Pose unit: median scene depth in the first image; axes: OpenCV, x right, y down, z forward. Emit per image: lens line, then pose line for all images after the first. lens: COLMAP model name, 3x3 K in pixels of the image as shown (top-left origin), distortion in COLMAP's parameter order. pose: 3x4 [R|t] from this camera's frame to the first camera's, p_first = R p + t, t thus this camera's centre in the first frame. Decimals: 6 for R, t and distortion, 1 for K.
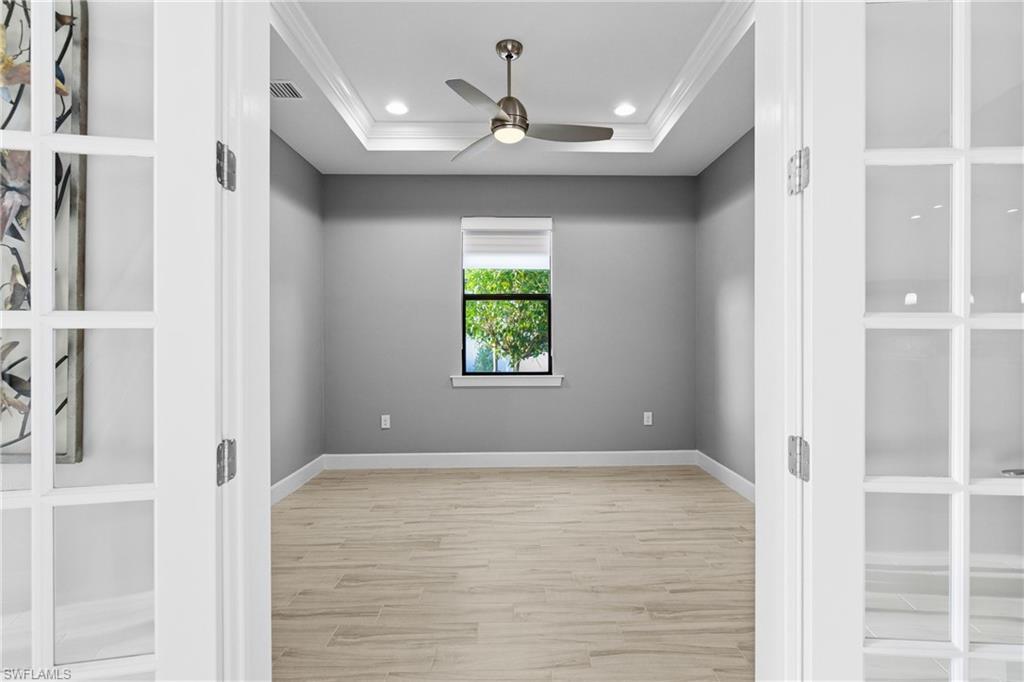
lens RADIAL K [[515.8, 0, 515.0], [0, 515.8, 341.6], [0, 0, 1]] dist [0.000030, -0.000787]
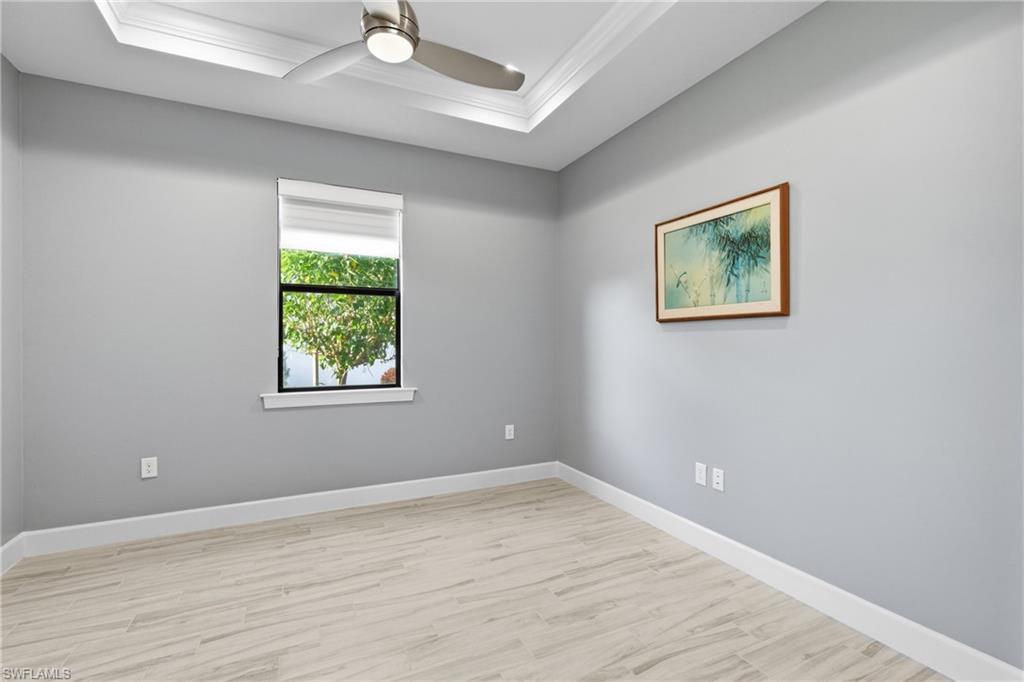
lens RADIAL K [[472.1, 0, 515.2], [0, 472.1, 346.5], [0, 0, 1]] dist [0.000808, -0.000820]
pose [[0.899319, -0.000121, 0.437293, -0.098198], [-0.000152, 1.000000, 0.000590, -0.001126], [-0.437293, -0.000597, 0.899319, 0.260427]]
